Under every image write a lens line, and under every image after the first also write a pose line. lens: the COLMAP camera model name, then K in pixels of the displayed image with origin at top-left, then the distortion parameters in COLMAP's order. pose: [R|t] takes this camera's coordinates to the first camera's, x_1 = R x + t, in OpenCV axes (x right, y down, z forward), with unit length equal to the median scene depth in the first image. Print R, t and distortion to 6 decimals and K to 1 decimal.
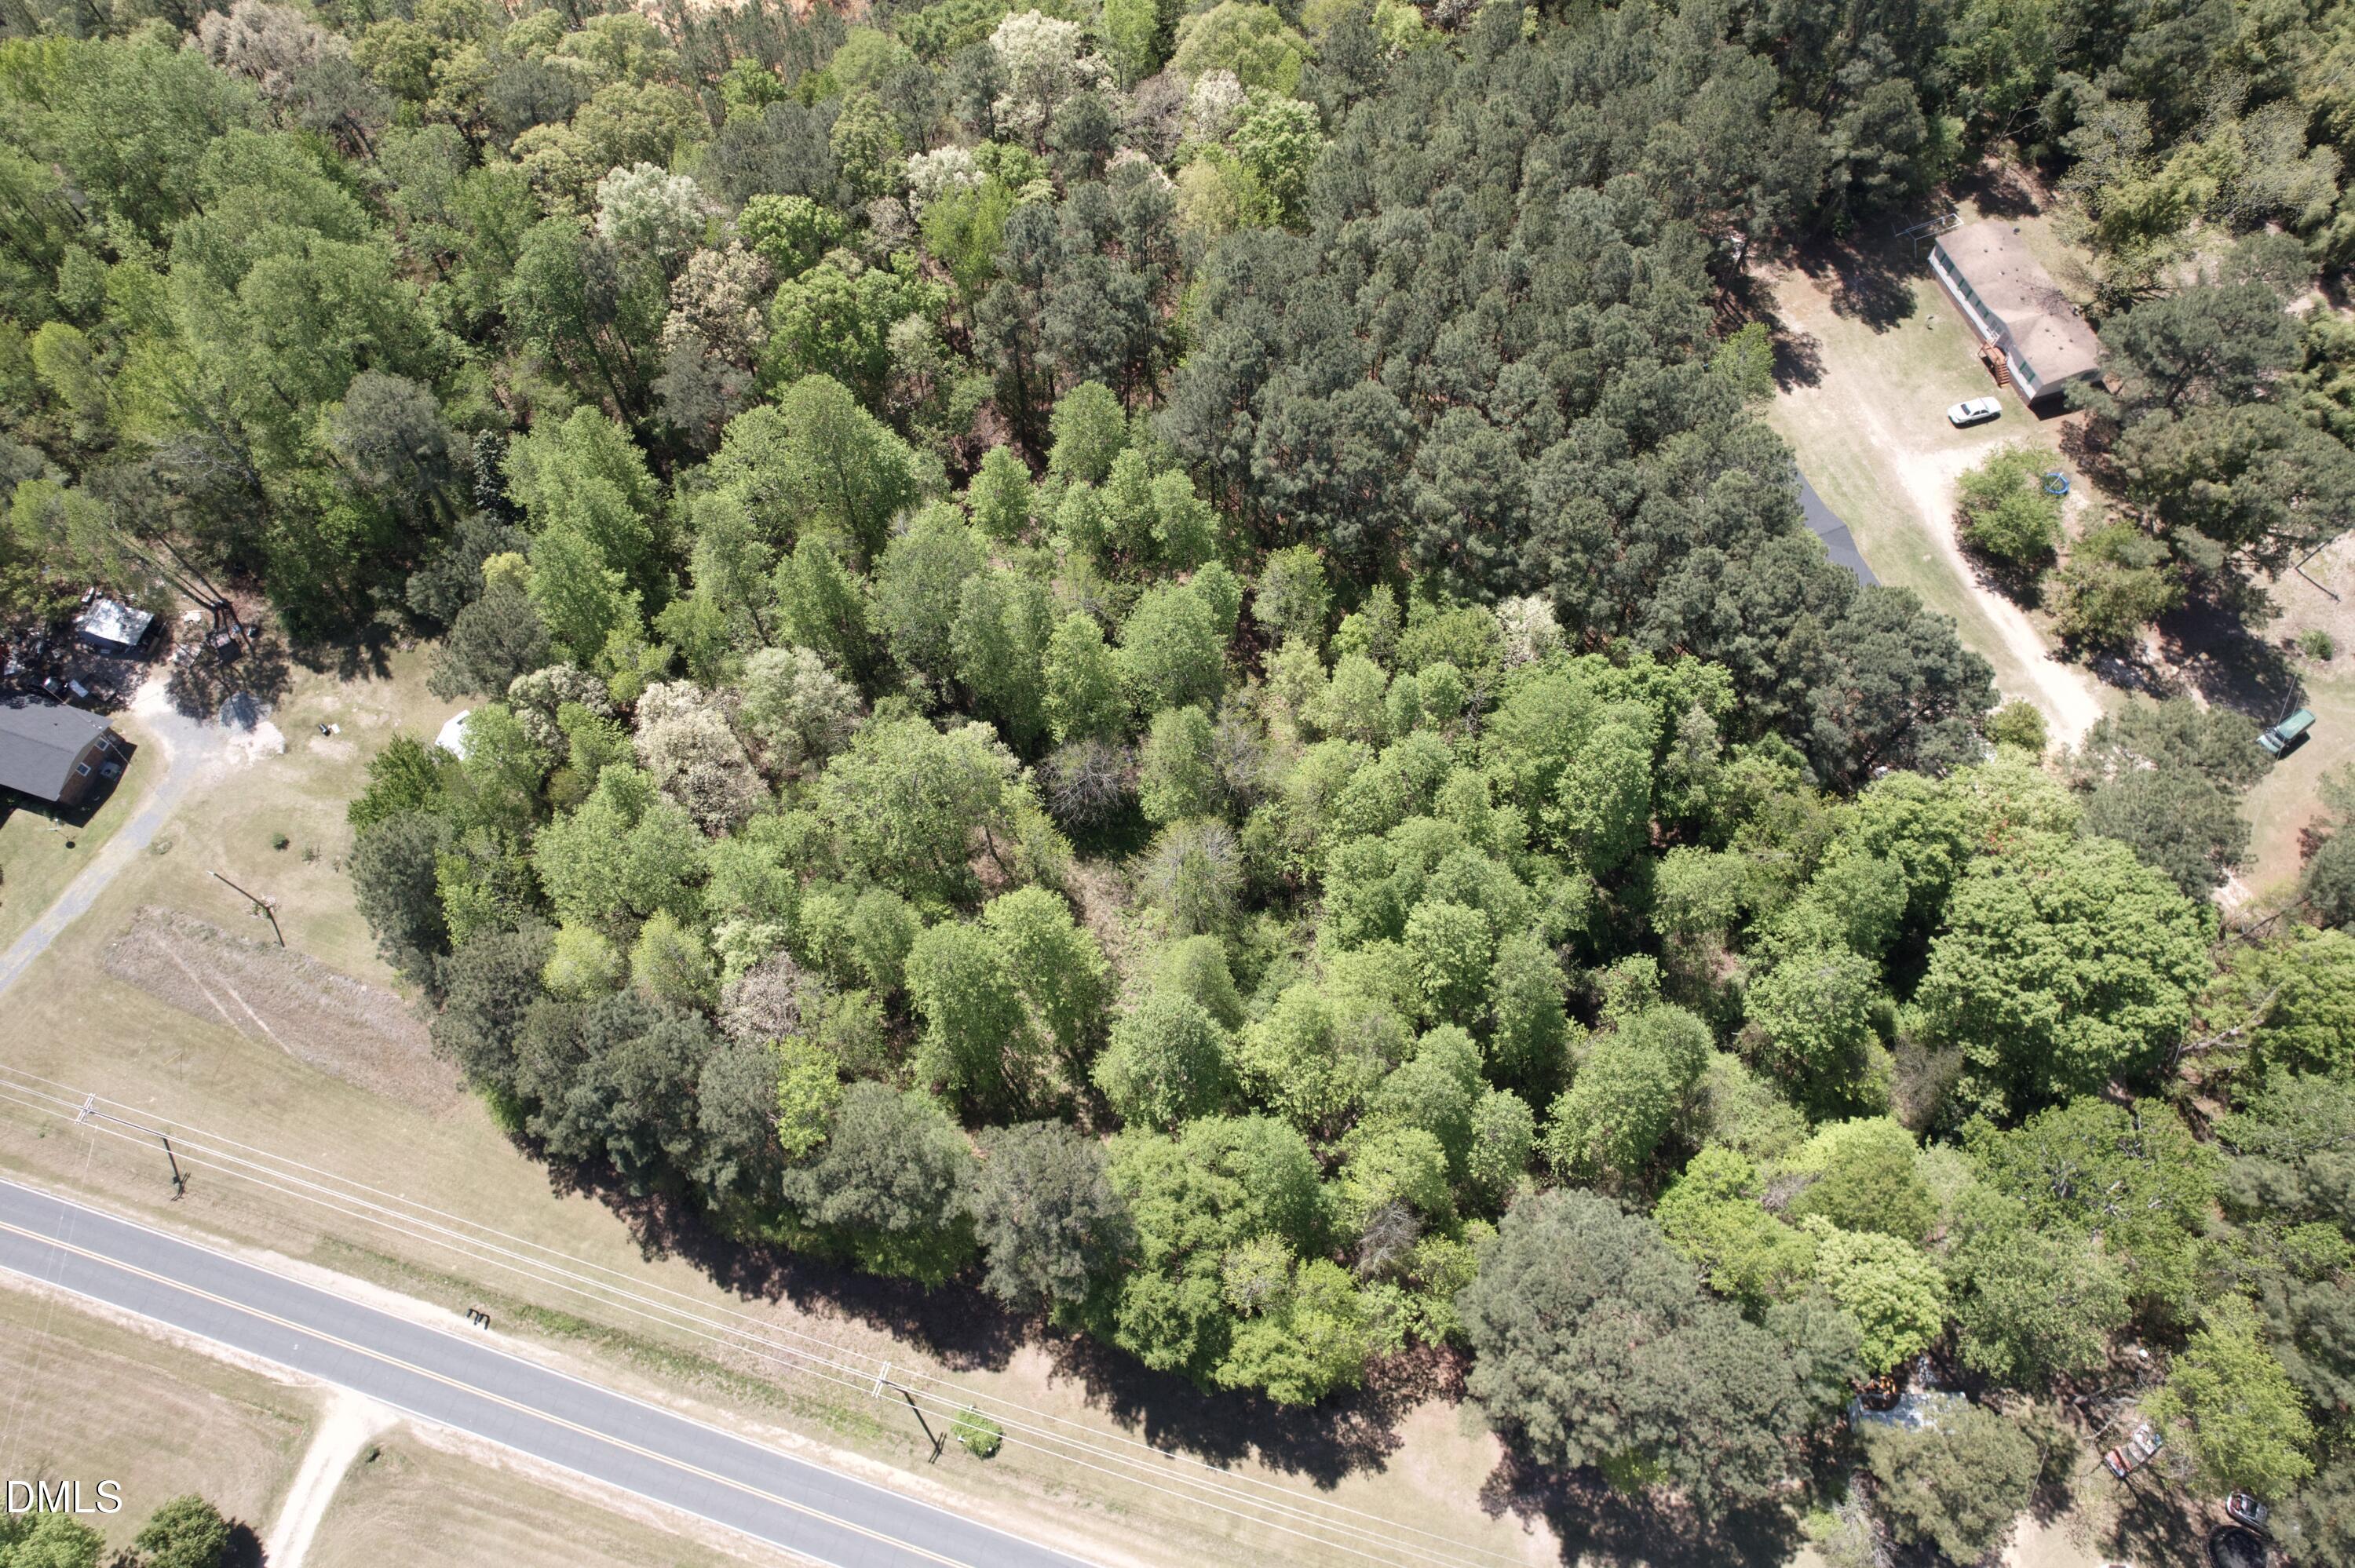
lens RADIAL K [[1512.7, 0, 1174.1], [0, 1512.7, 778.8], [0, 0, 1]] dist [-0.080981, 0.071929]
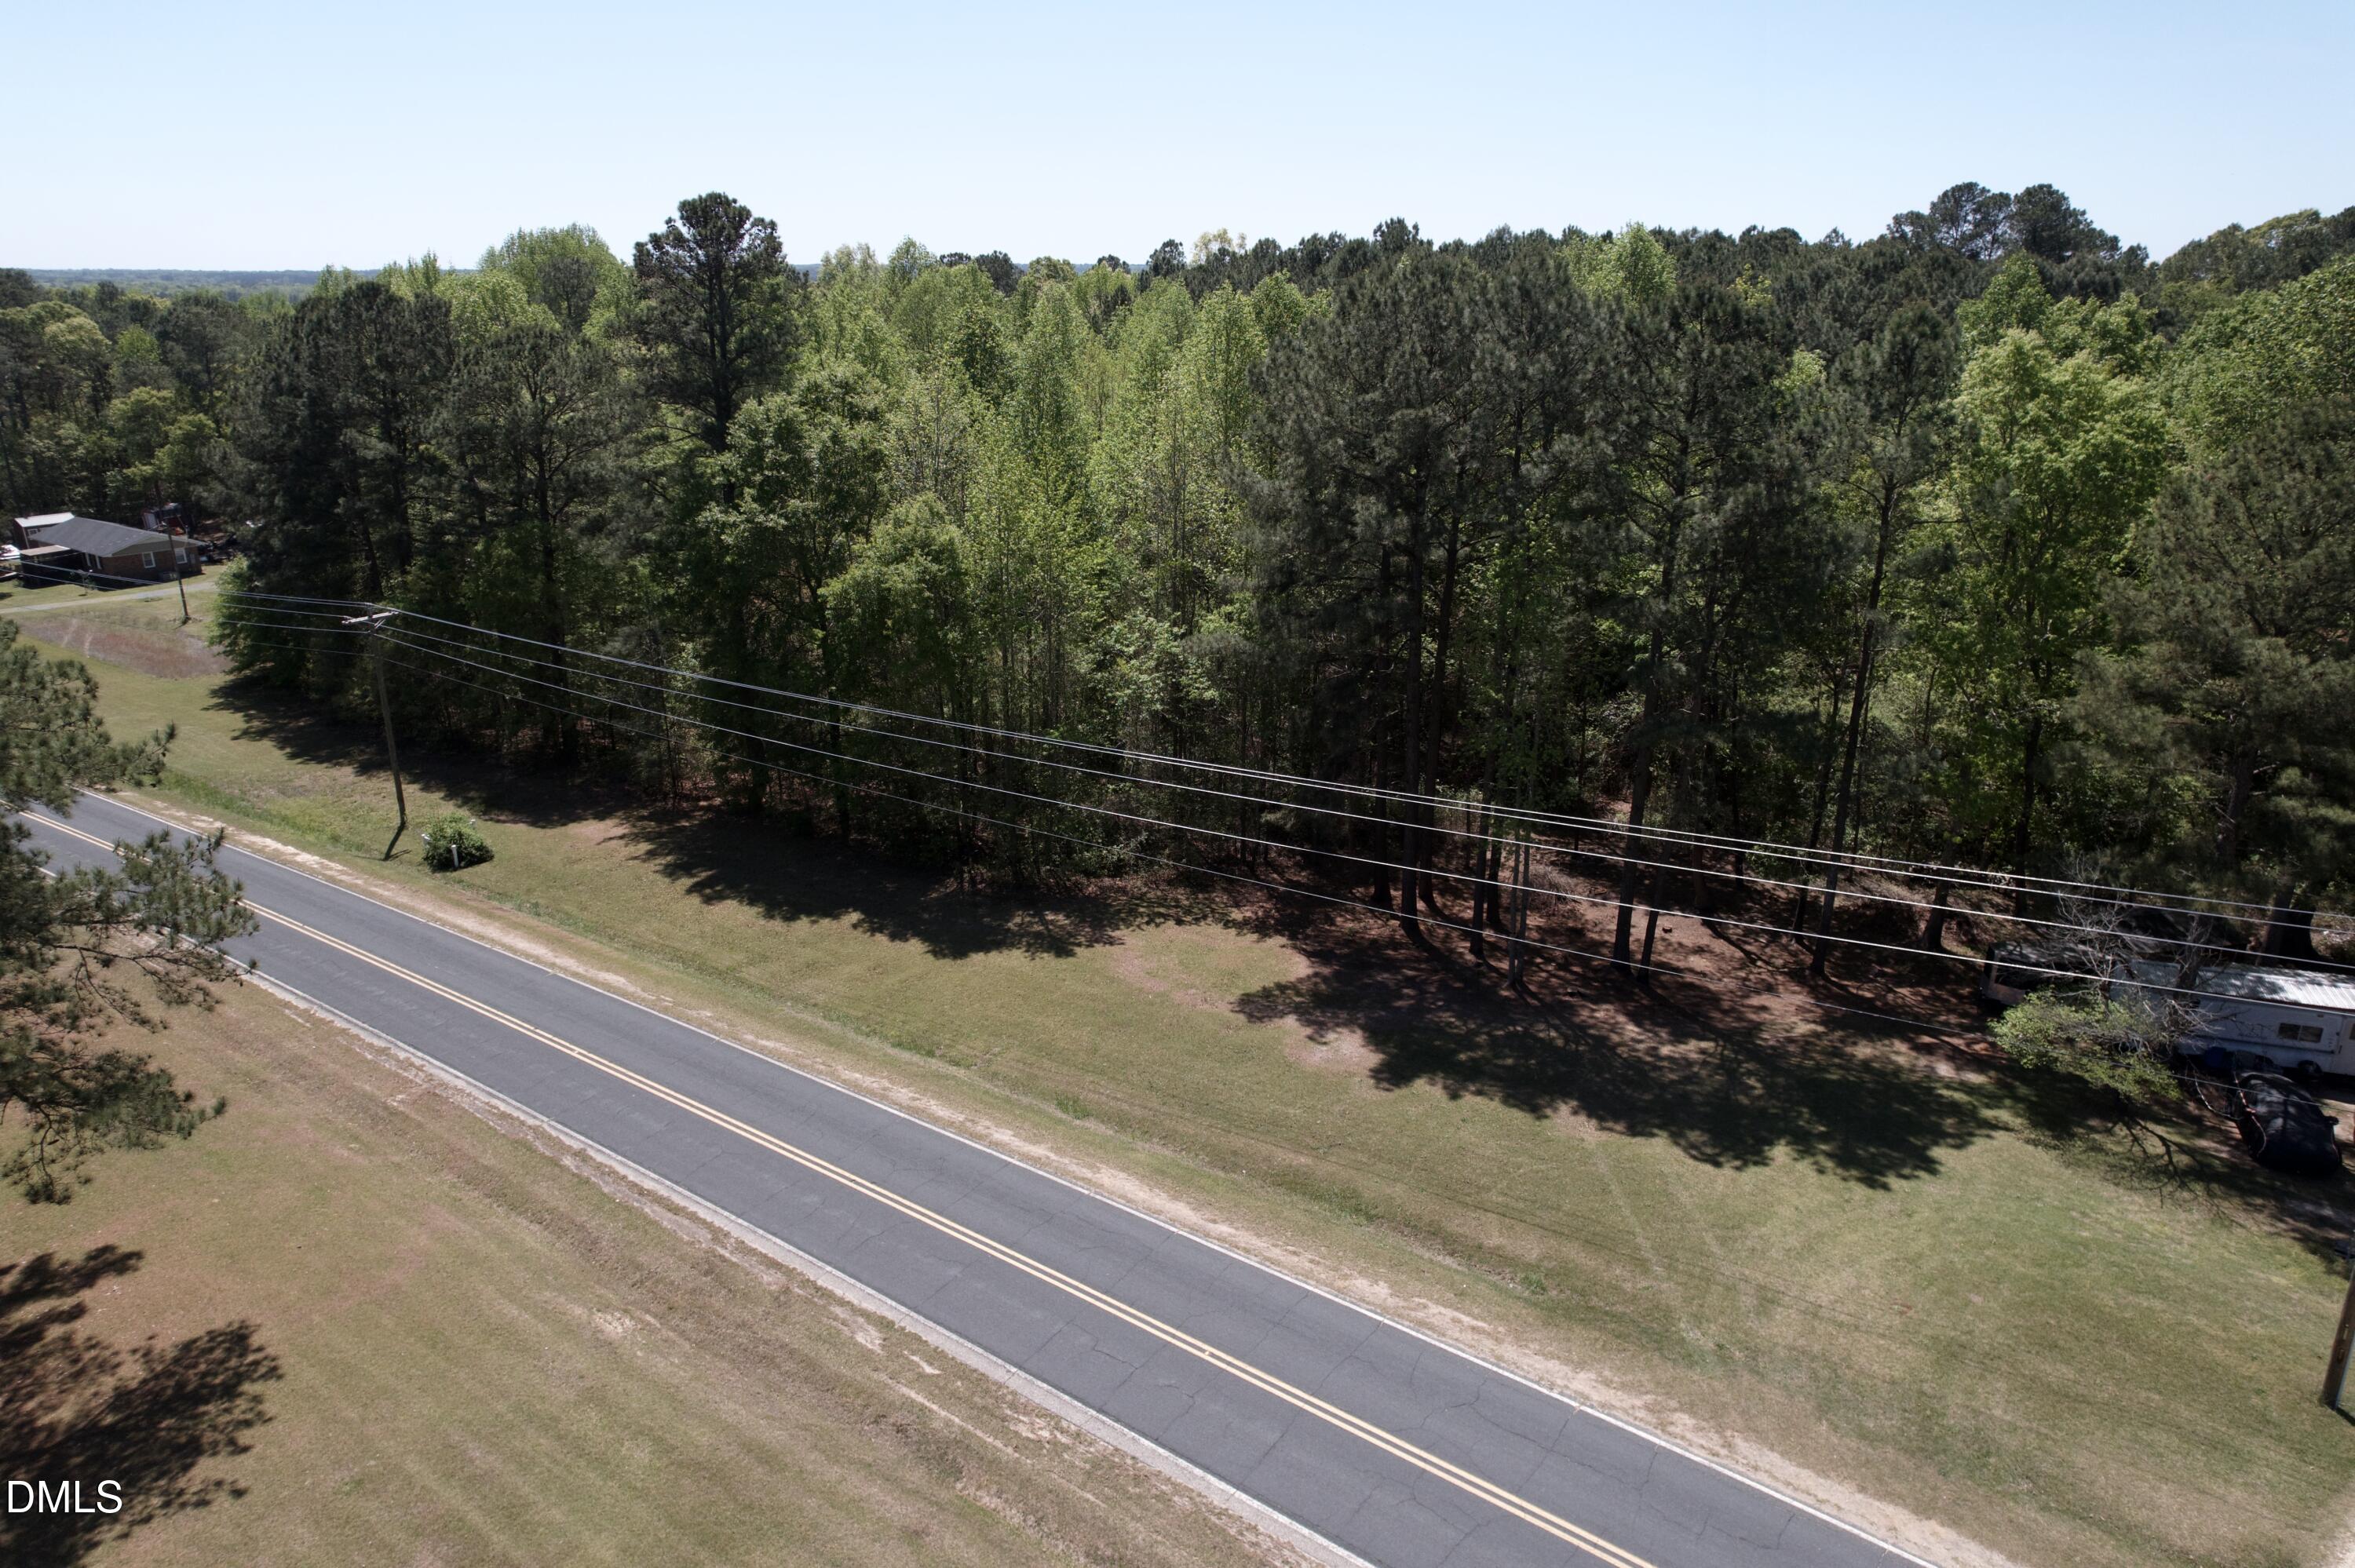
lens RADIAL K [[1512.7, 0, 1166.9], [0, 1512.7, 800.3], [0, 0, 1]] dist [-0.080981, 0.071929]
pose [[0.954517, 0.101935, -0.280190, 0.283935], [-0.268337, 0.703348, -0.658253, 0.689667], [0.129972, 0.703499, 0.698710, 0.566172]]
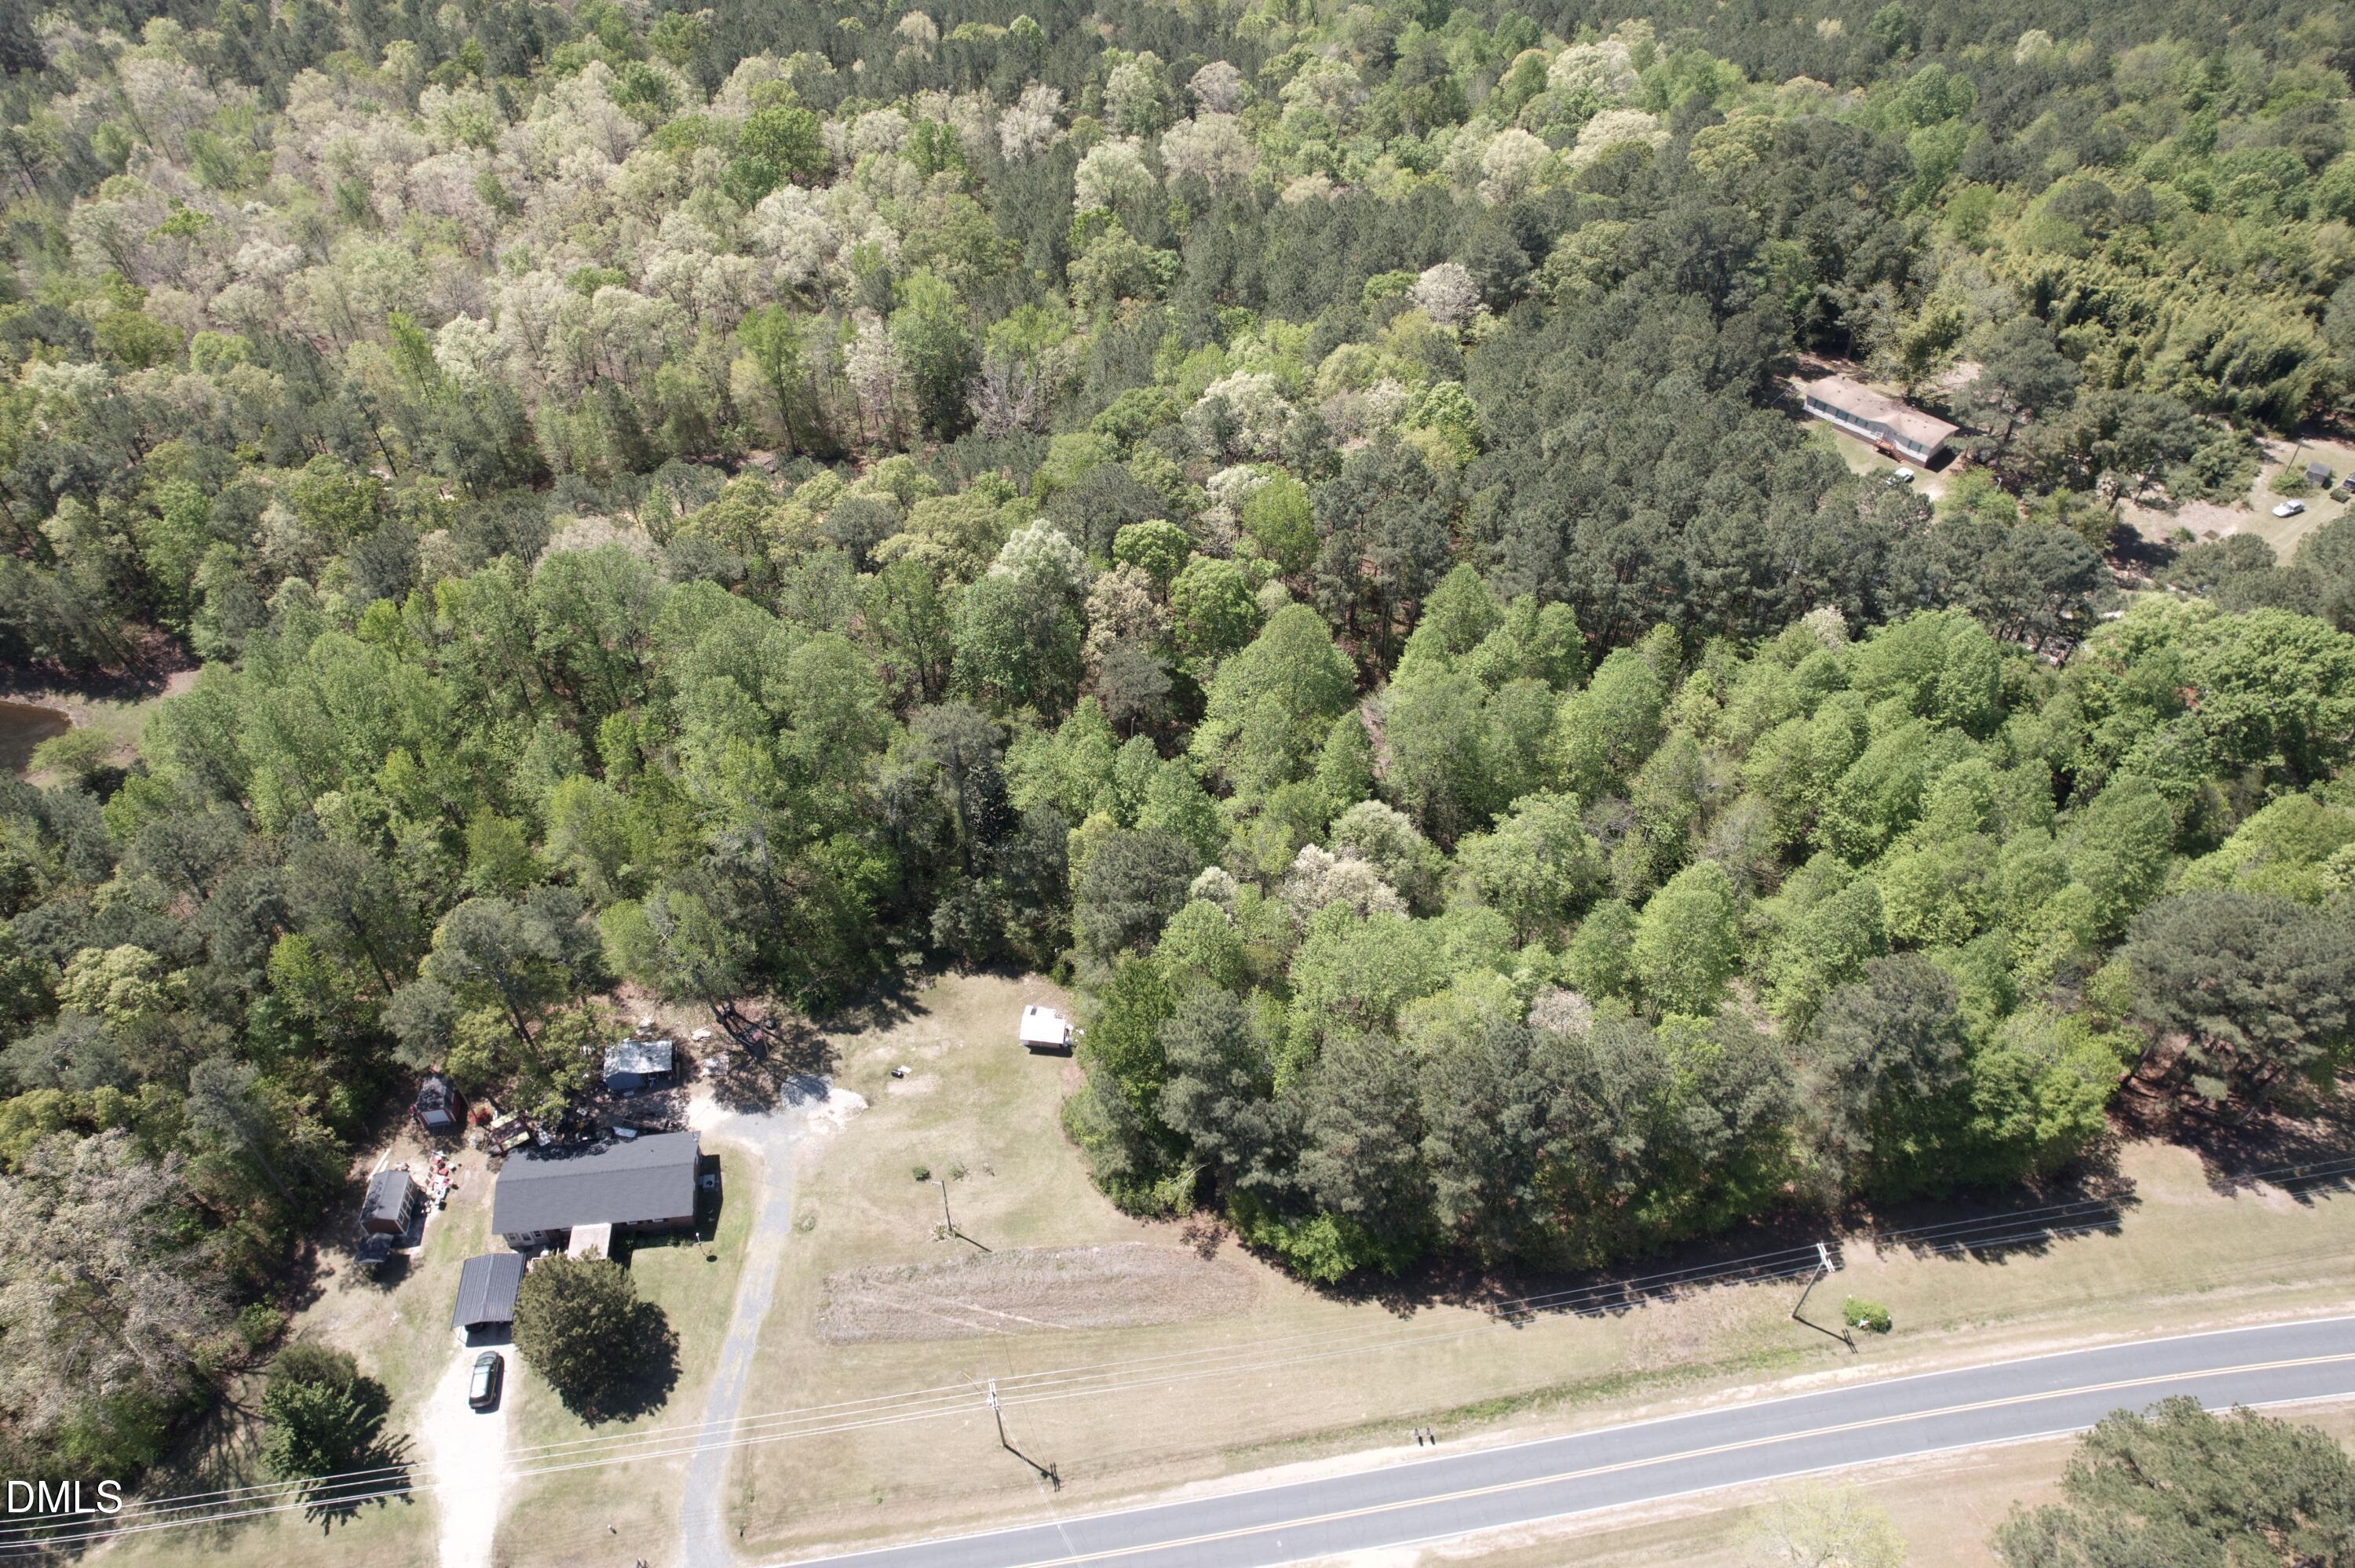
lens RADIAL K [[1512.7, 0, 1176.2], [0, 1512.7, 777.9], [0, 0, 1]] dist [-0.080981, 0.071929]
pose [[0.903098, -0.290021, 0.316705, -0.790200], [0.380909, 0.881543, -0.278909, 0.177848], [-0.198299, 0.372518, 0.906591, -0.069996]]
